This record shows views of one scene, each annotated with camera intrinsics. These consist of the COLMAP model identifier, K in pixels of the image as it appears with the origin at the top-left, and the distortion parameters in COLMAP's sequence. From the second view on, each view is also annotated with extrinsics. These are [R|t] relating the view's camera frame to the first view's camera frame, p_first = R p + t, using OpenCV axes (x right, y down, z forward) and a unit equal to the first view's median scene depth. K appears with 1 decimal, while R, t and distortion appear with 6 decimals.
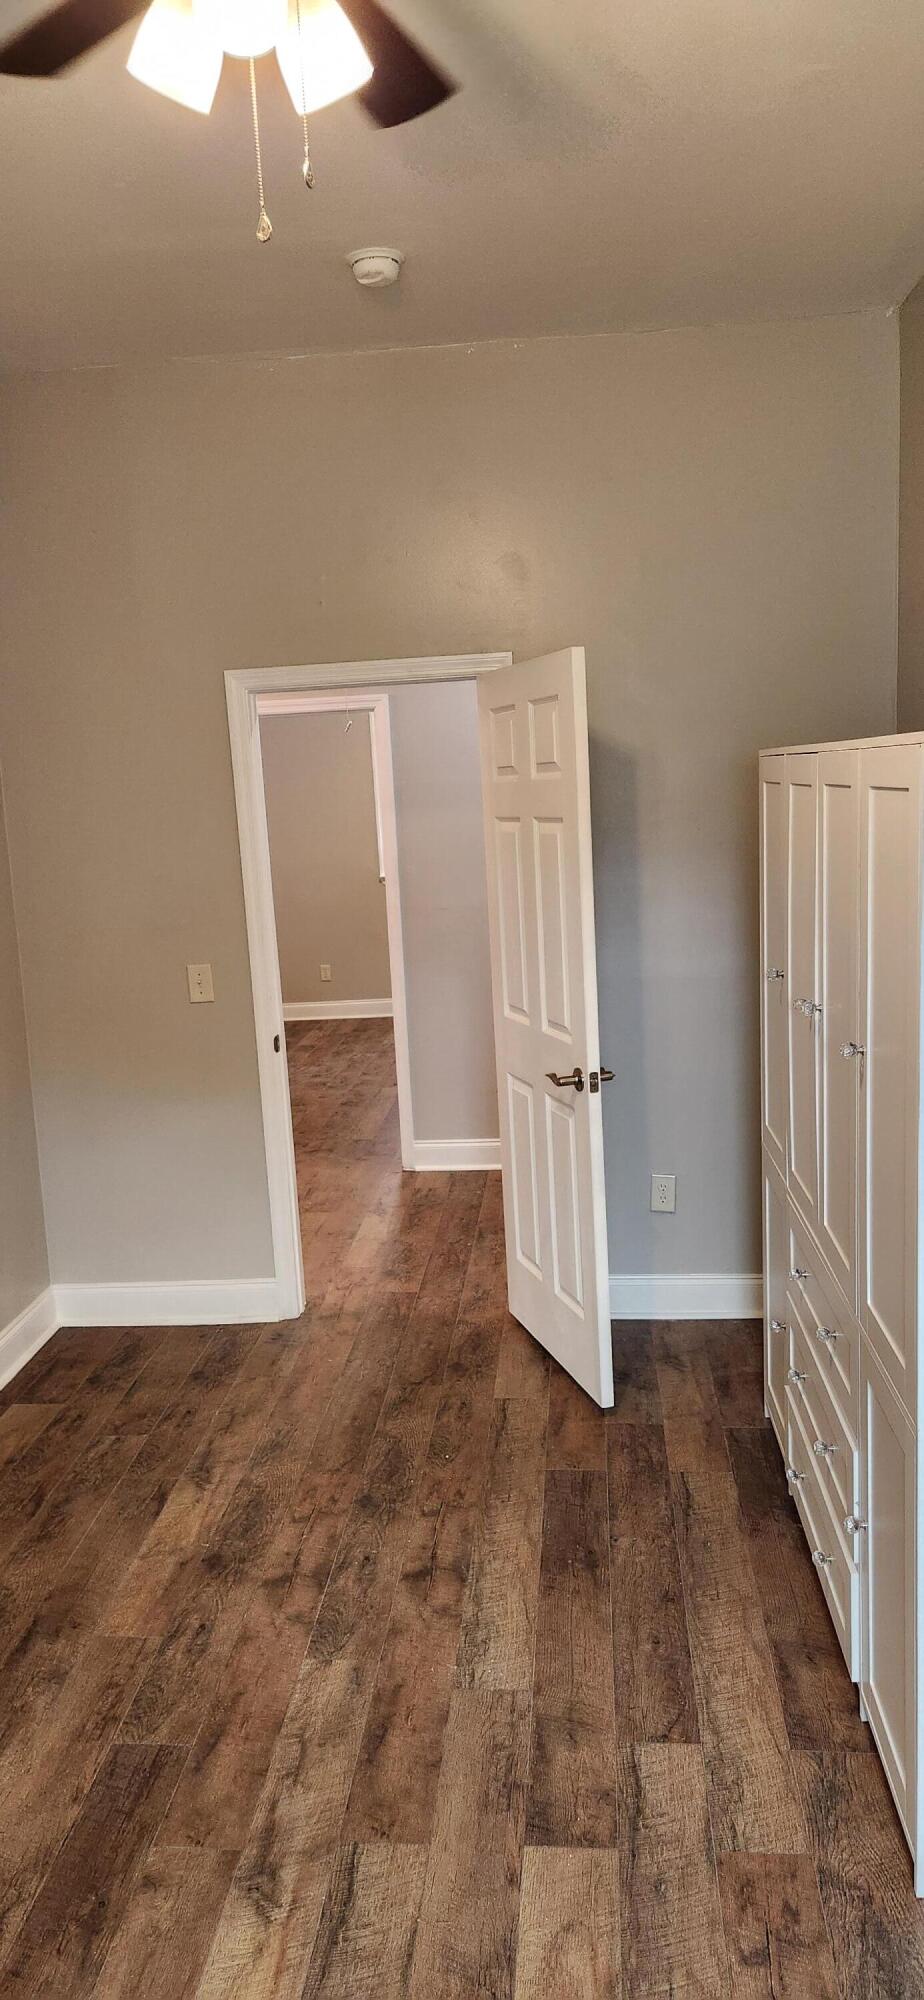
lens RADIAL K [[1317.8, 0, 471.1], [0, 1317.8, 997.4], [0, 0, 1]] dist [0.083349, -0.068171]
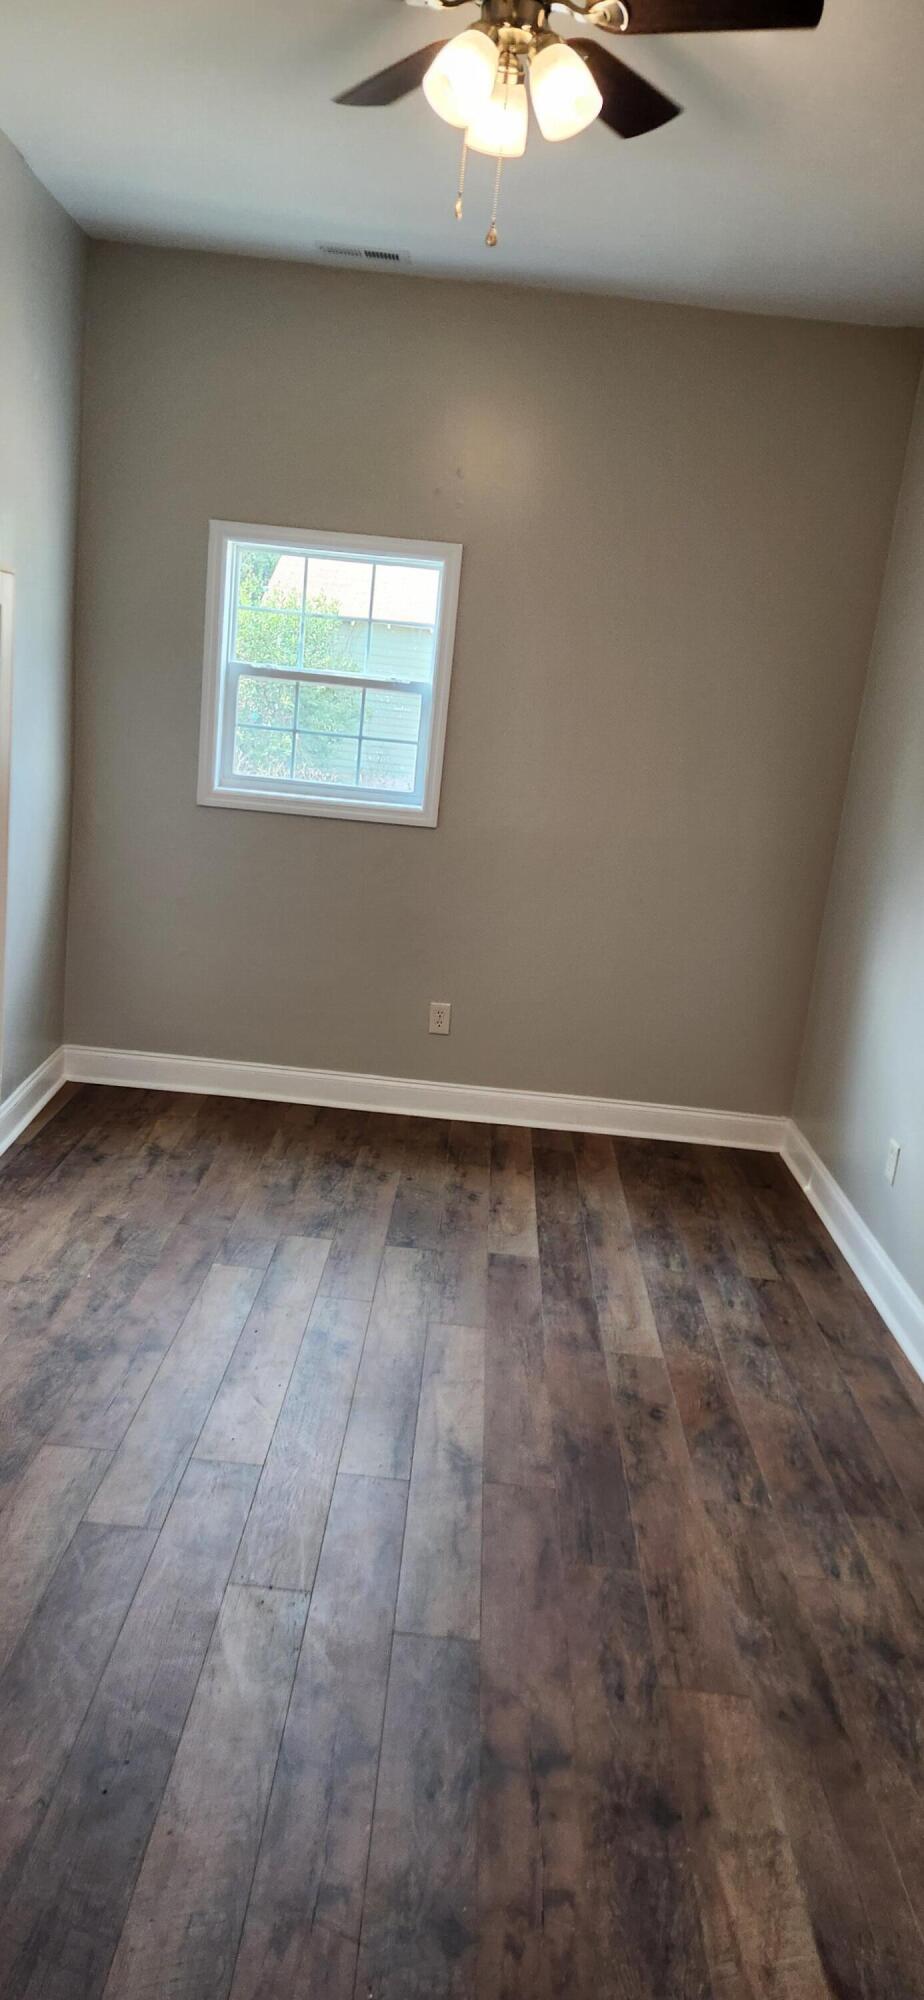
lens RADIAL K [[1317.8, 0, 471.1], [0, 1317.8, 997.4], [0, 0, 1]] dist [0.083349, -0.068171]
pose [[-0.996333, -0.038294, -0.076509, -0.034896], [-0.064670, 0.922553, 0.380412, -0.220787], [0.056016, 0.383965, -0.921647, 1.607334]]
